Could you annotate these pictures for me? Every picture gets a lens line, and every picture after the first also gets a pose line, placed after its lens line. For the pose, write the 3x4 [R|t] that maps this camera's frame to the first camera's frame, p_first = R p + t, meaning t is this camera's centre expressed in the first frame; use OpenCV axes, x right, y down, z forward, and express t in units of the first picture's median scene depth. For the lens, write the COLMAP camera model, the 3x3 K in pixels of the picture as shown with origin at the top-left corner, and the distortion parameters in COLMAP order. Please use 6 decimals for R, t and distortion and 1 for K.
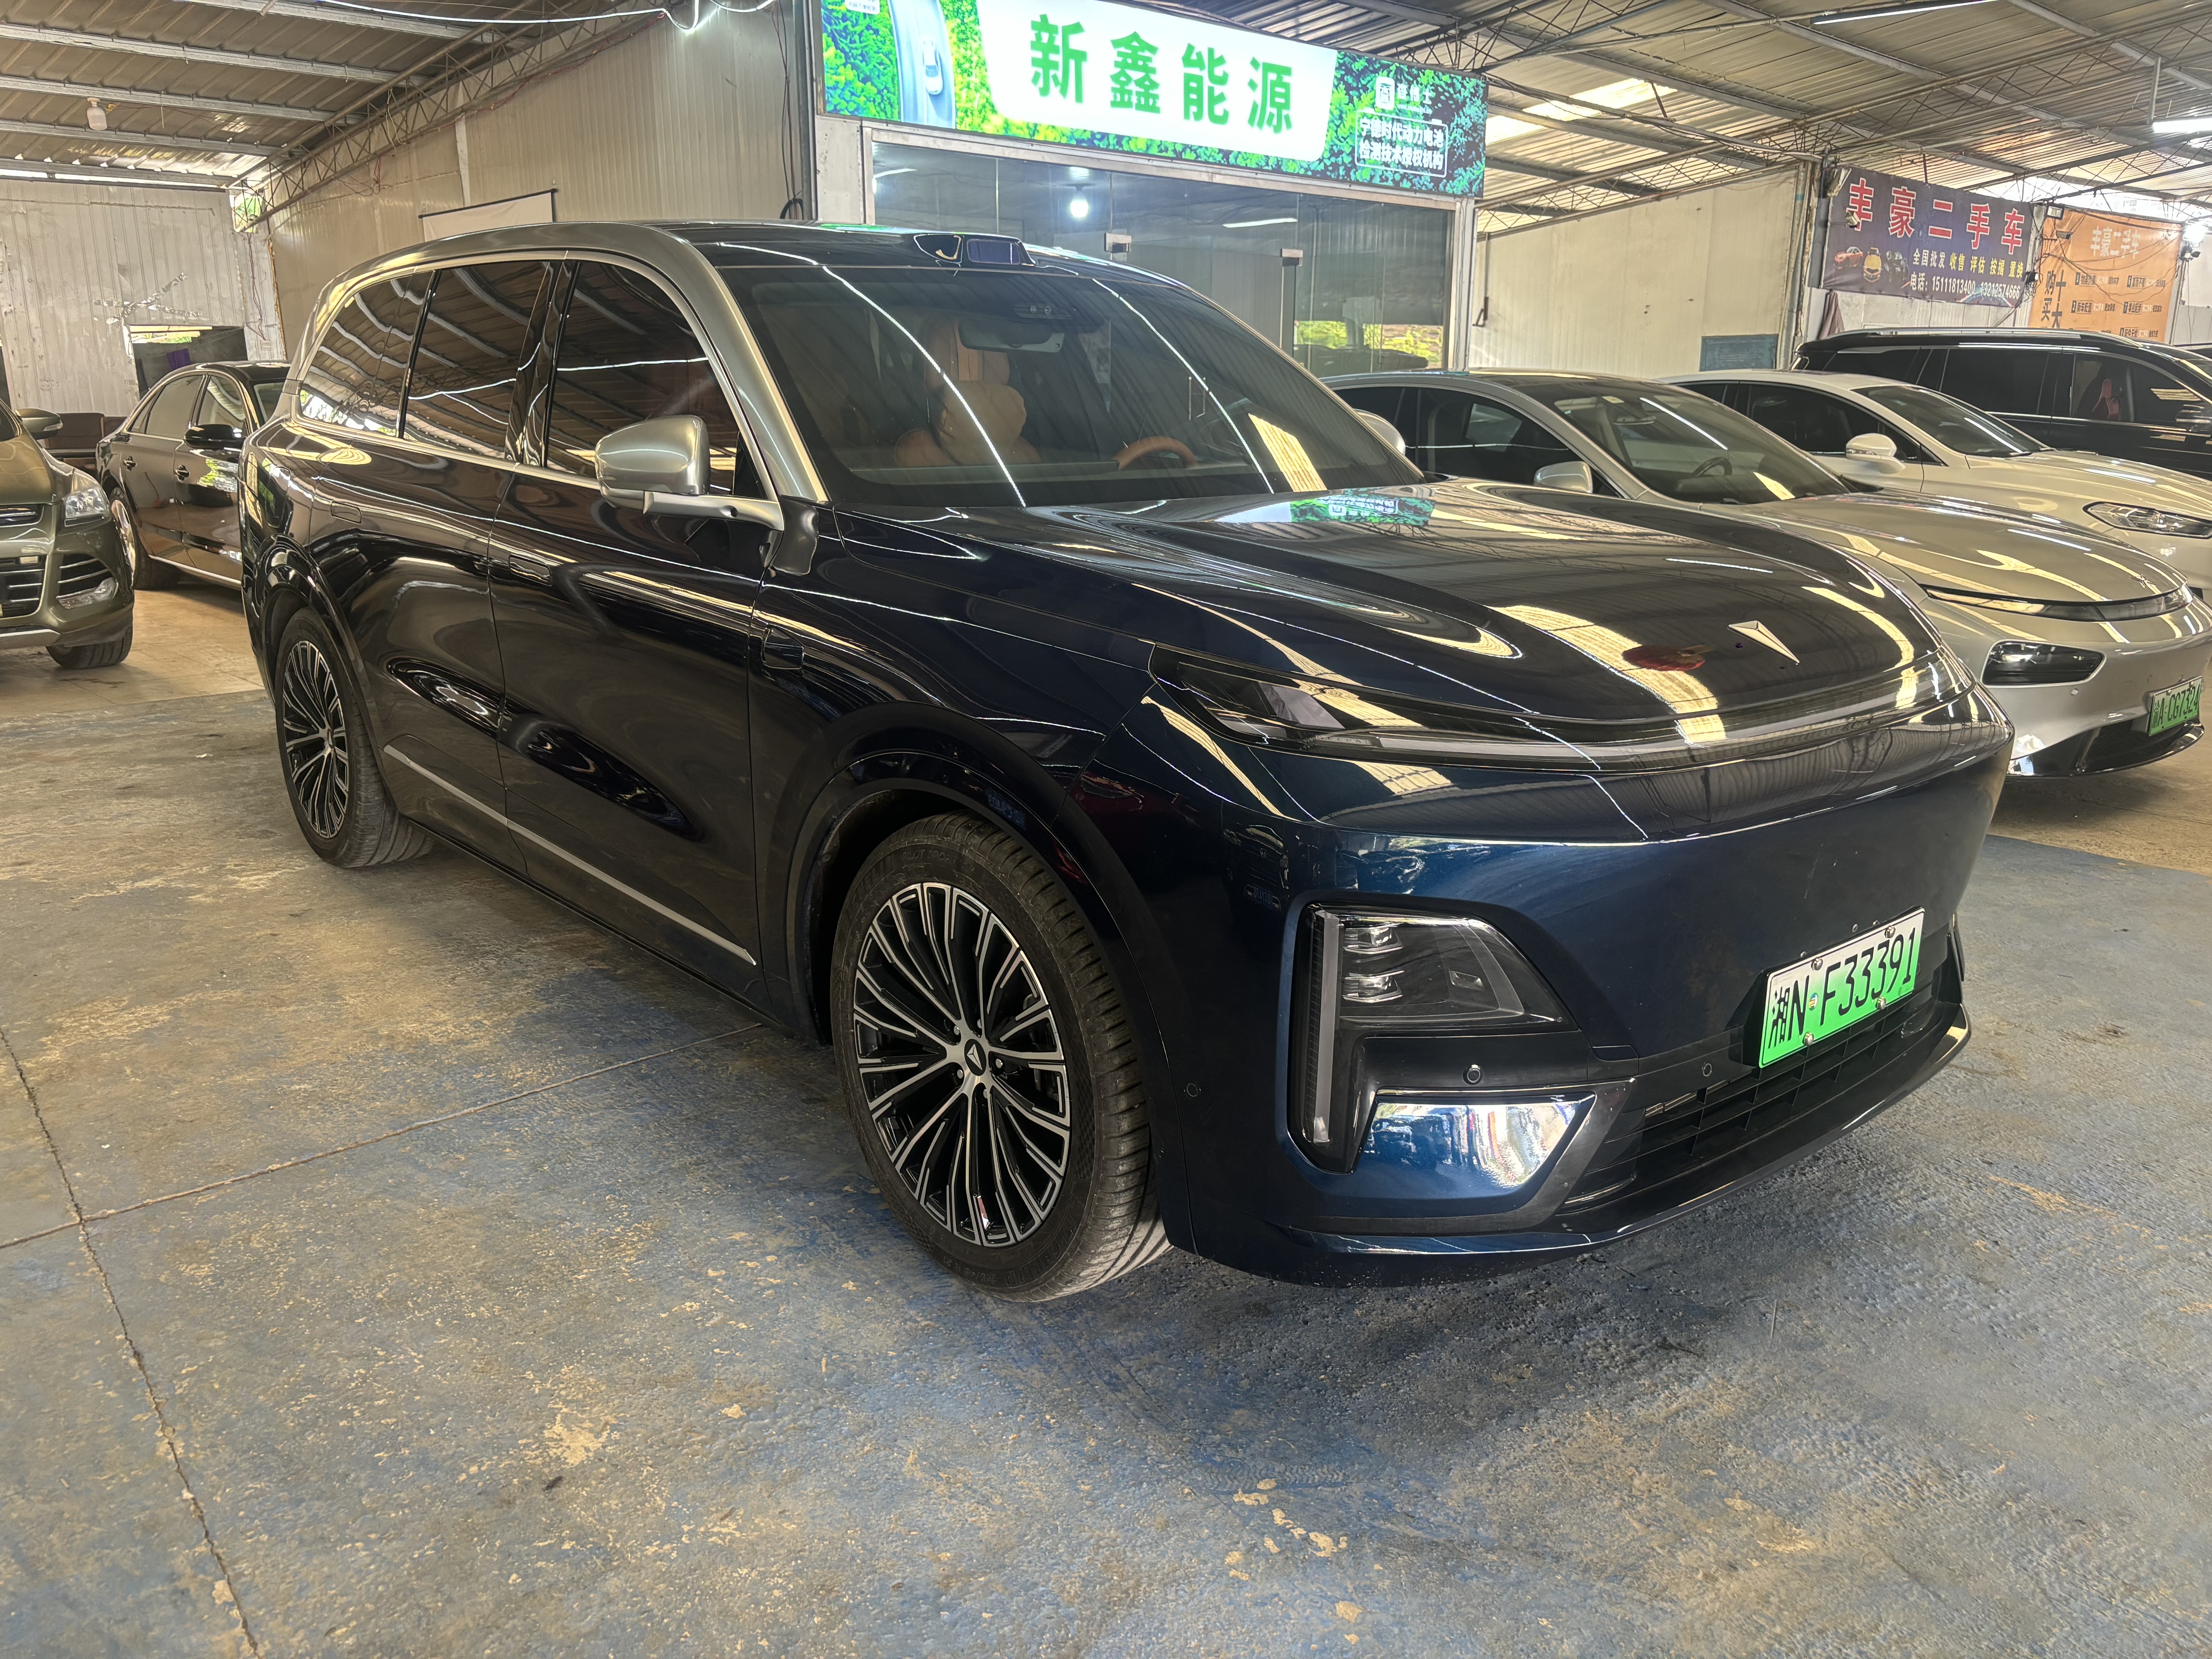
lens RADIAL K [[1745.5, 0, 1106.0], [0, 1745.5, 829.5], [0, 0, 1]] dist [0.035231, -0.045130]
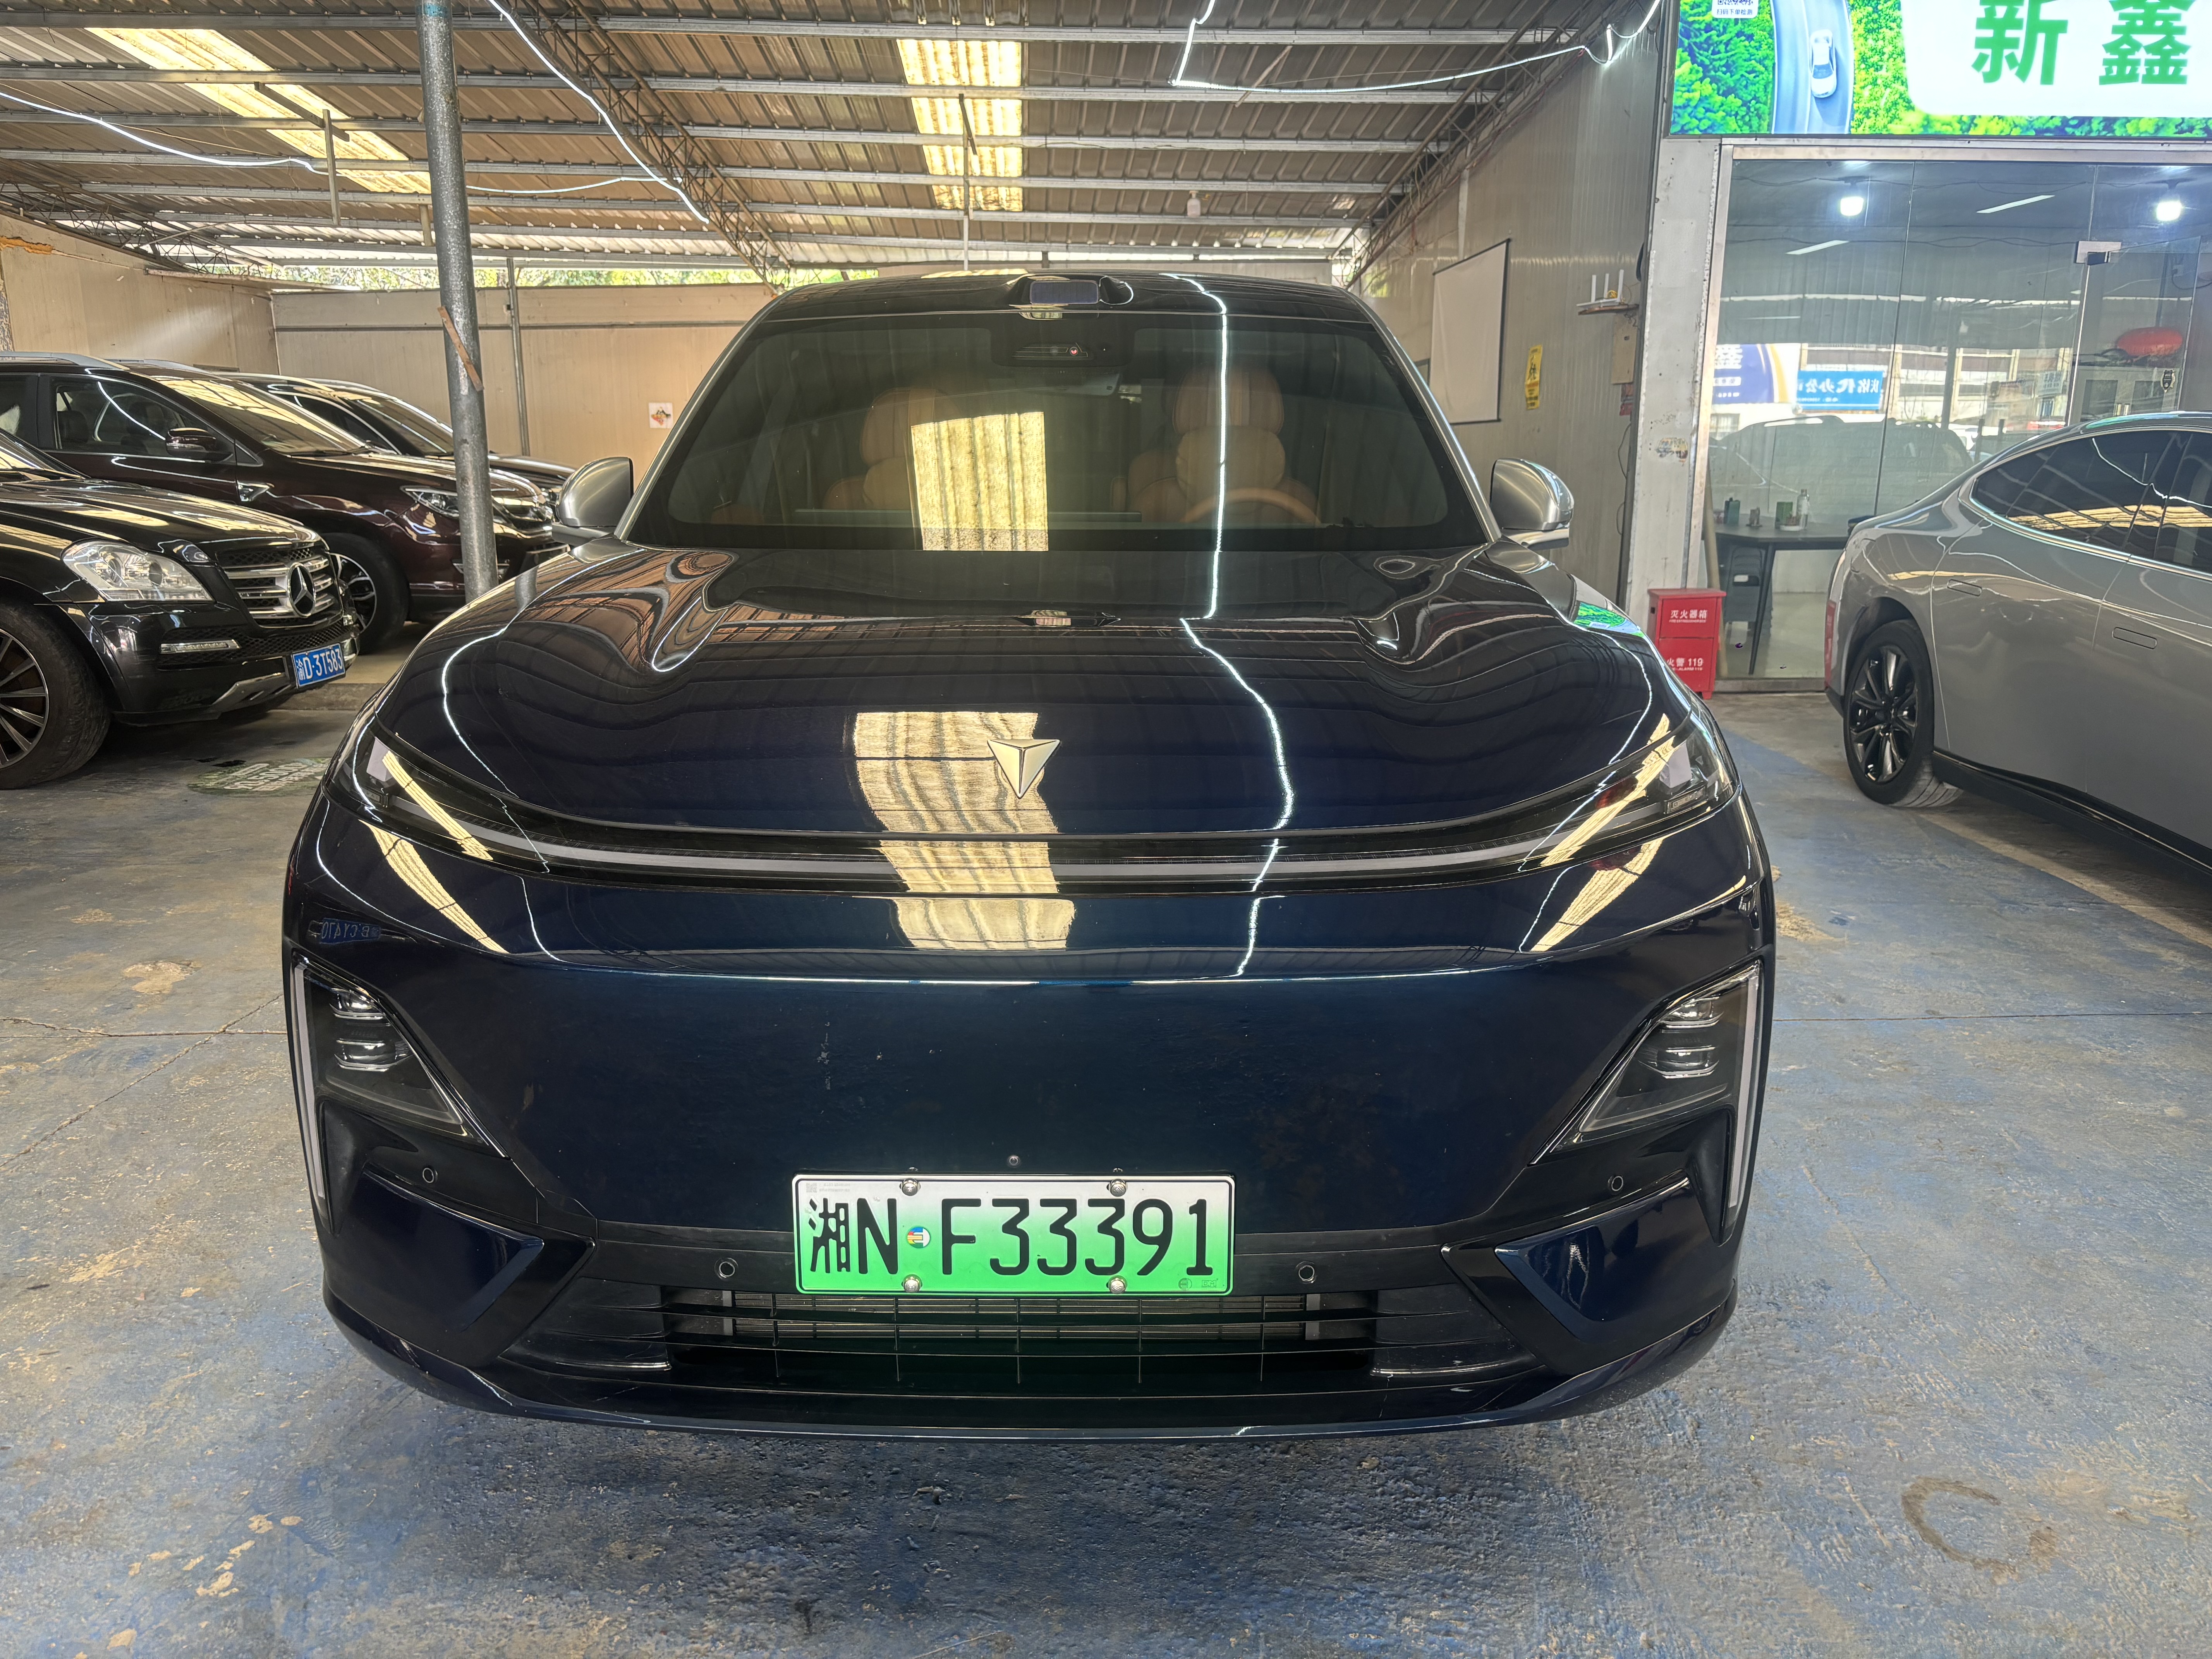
lens RADIAL K [[1745.5, 0, 1106.0], [0, 1745.5, 829.5], [0, 0, 1]] dist [0.035231, -0.045130]
pose [[0.733472, 0.150124, -0.662934, 0.264162], [-0.167792, 0.985111, 0.037437, -0.032363], [0.658684, 0.083776, 0.747741, 0.136984]]
